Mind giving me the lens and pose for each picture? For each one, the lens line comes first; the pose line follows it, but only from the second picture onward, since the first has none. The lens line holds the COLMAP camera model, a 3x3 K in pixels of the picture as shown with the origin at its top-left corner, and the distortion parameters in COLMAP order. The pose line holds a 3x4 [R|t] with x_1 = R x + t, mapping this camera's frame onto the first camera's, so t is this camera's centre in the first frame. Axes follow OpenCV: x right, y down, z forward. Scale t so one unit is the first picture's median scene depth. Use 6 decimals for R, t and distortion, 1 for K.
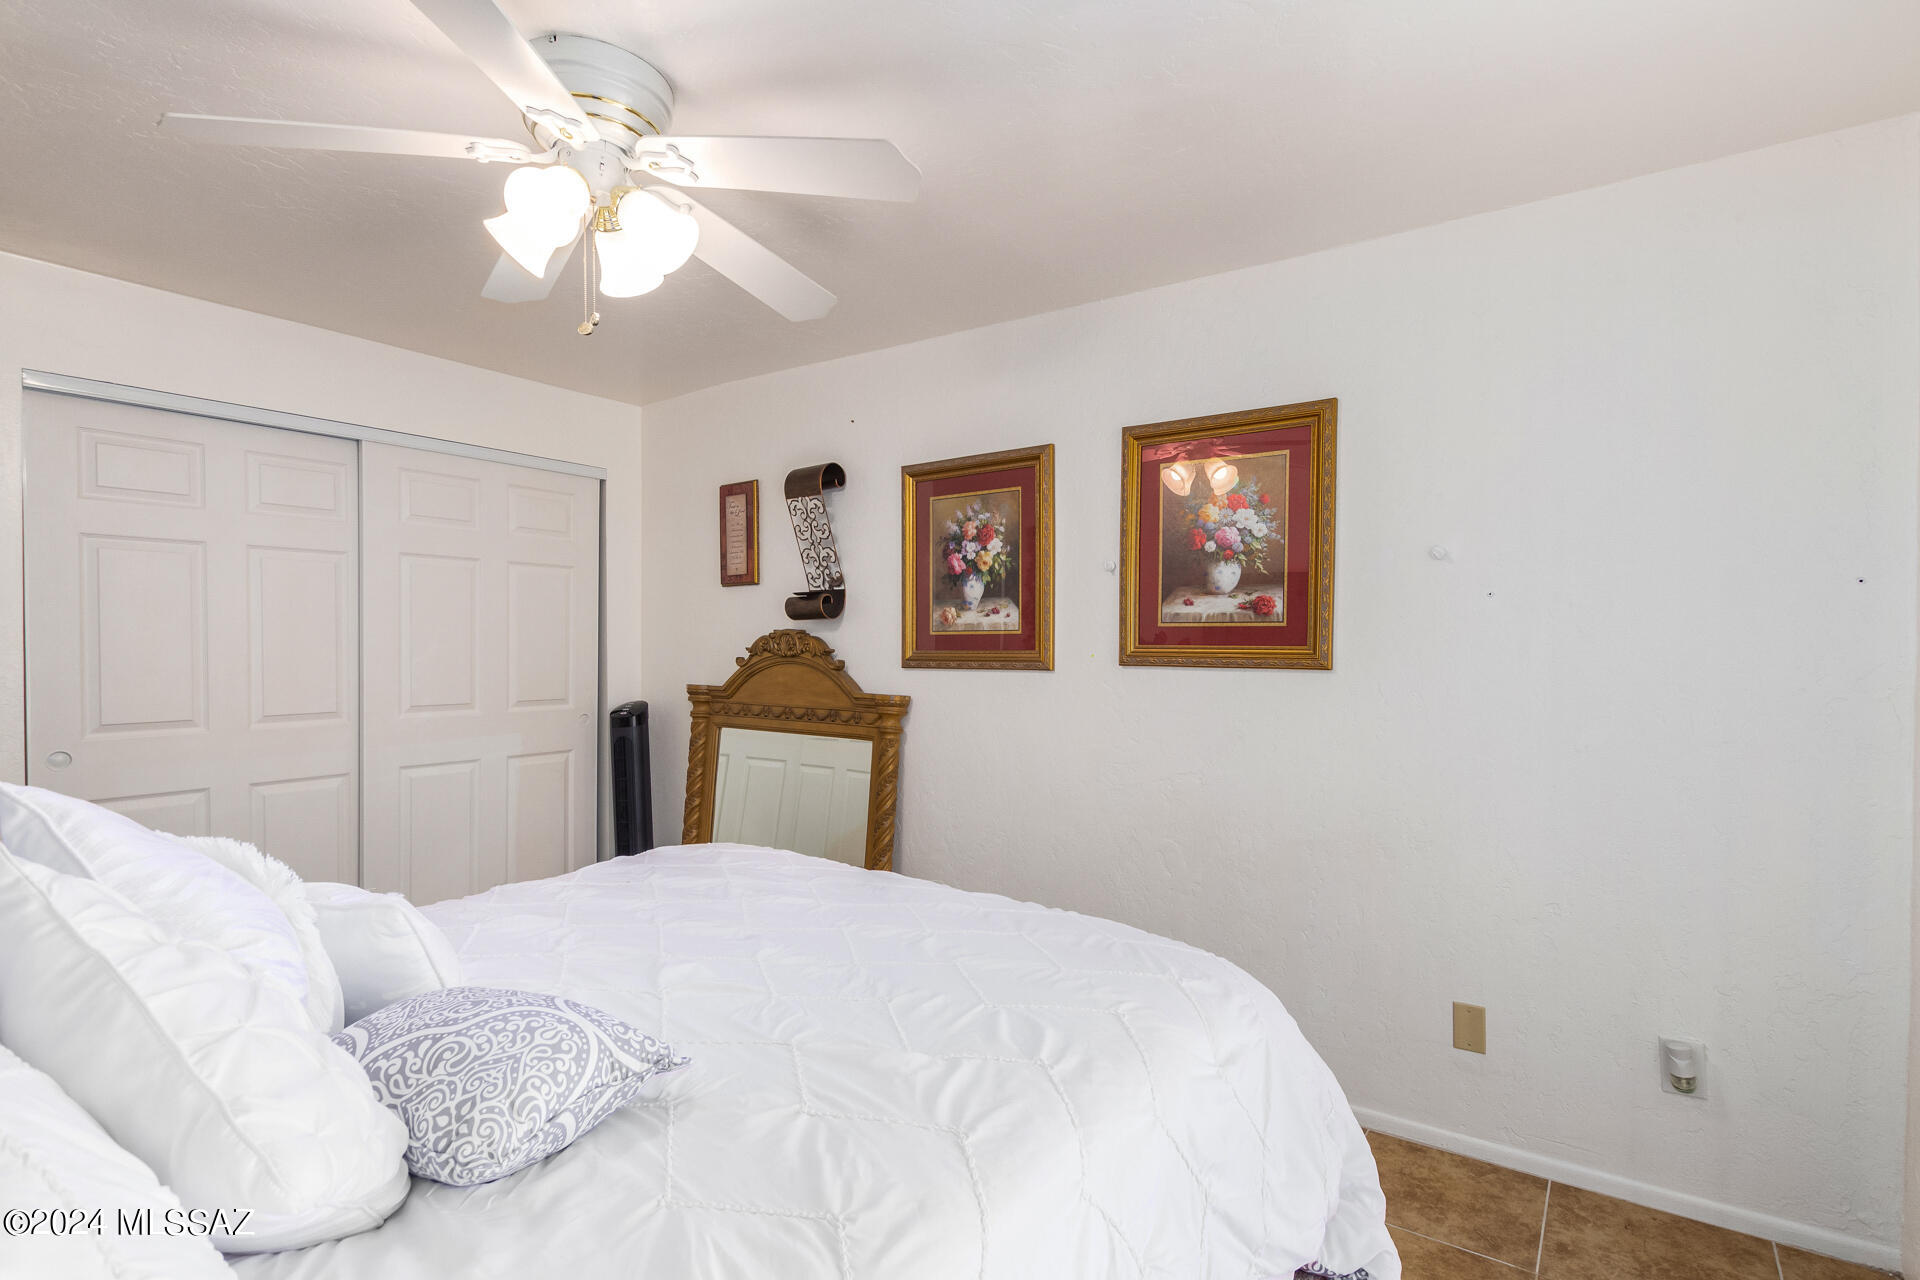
lens RADIAL K [[922.0, 0, 964.1], [0, 922.0, 638.0], [0, 0, 1]] dist [0.006945, -0.000083]
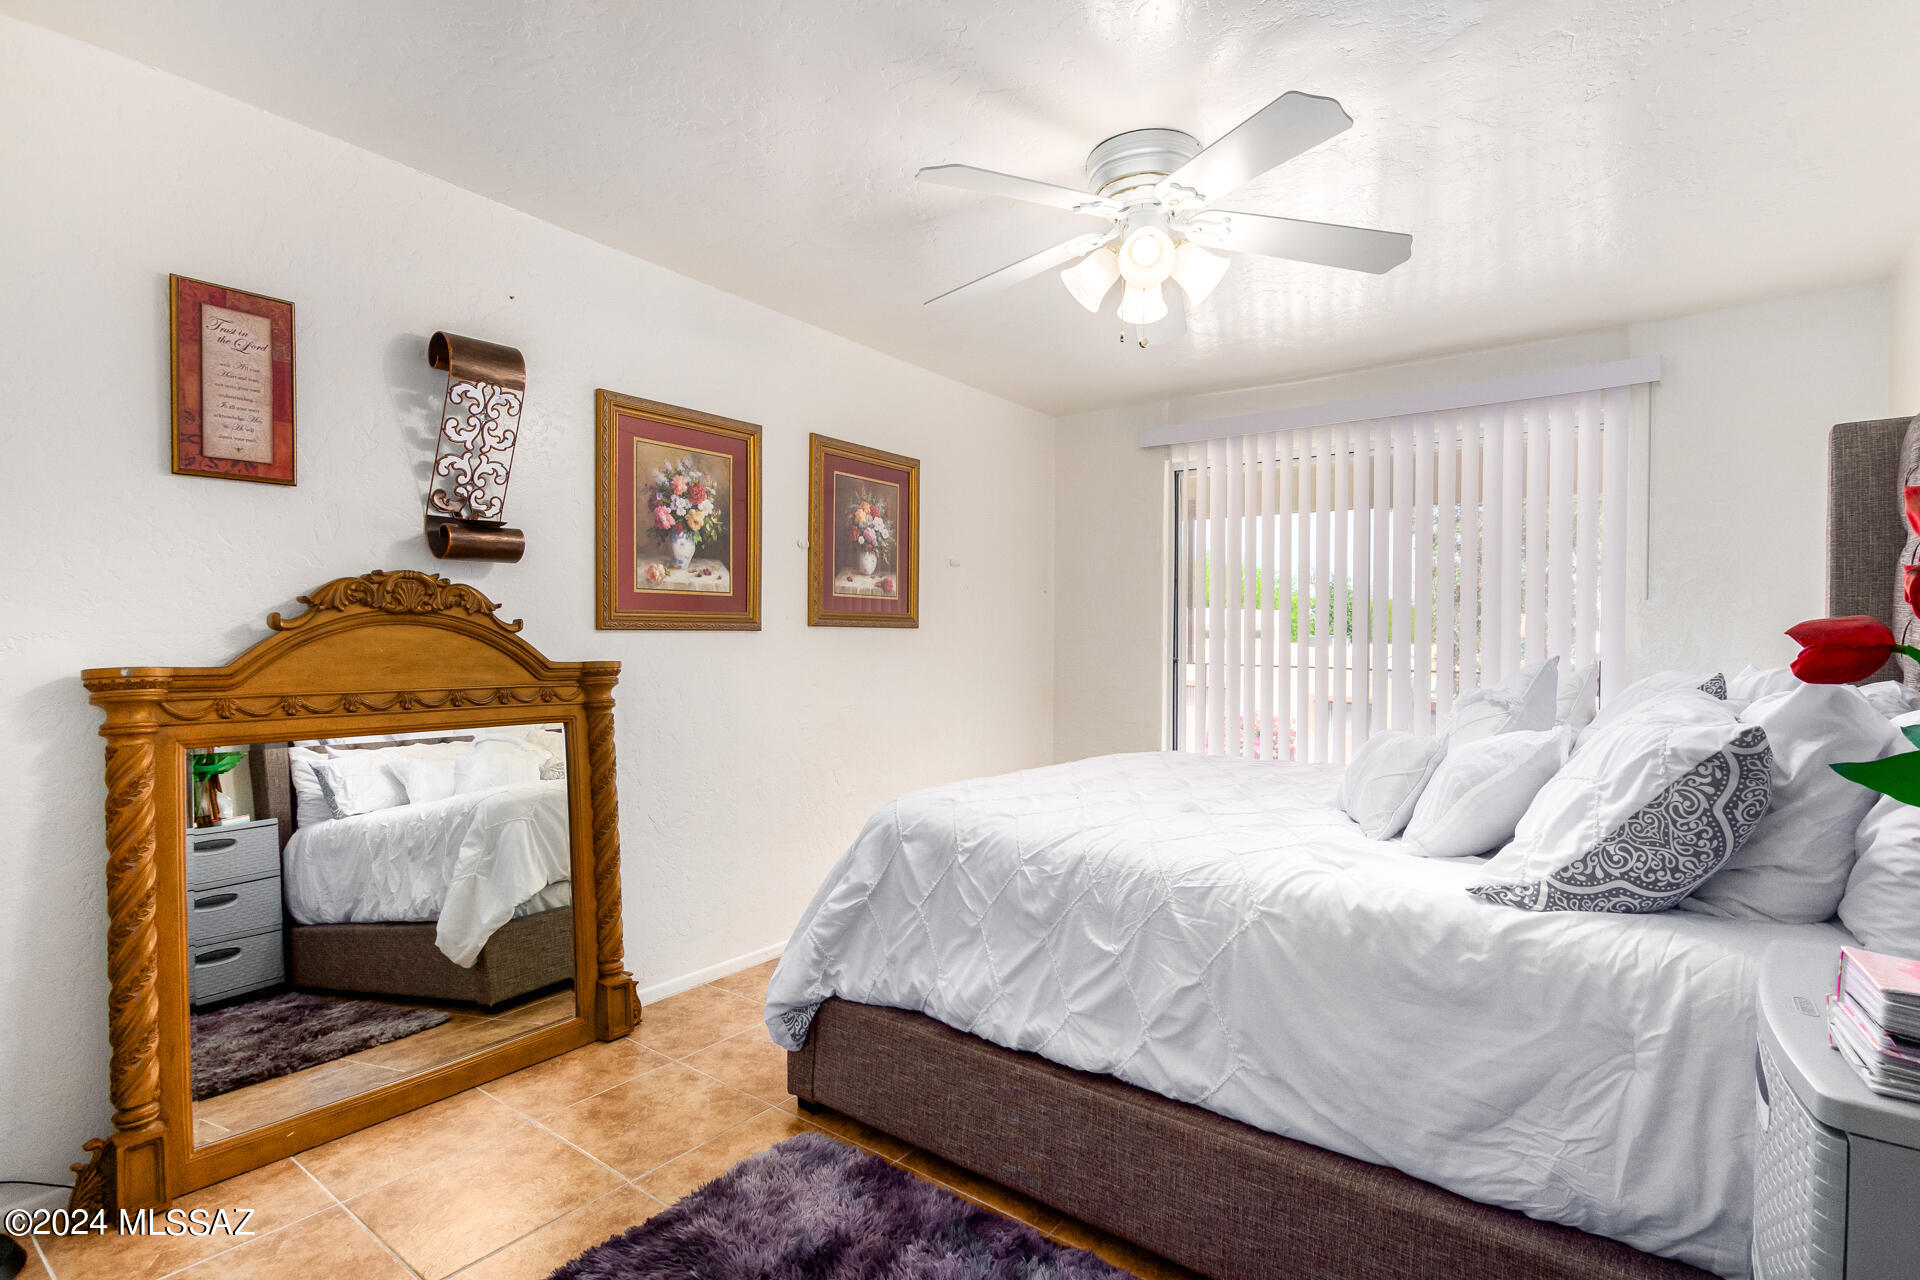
lens RADIAL K [[922.0, 0, 964.1], [0, 922.0, 638.0], [0, 0, 1]] dist [0.006945, -0.000083]
pose [[0.032929, -0.006502, 0.999437, -0.934424], [-0.015080, 0.999862, 0.007002, 0.030171], [-0.999344, -0.015302, 0.032826, 0.668960]]
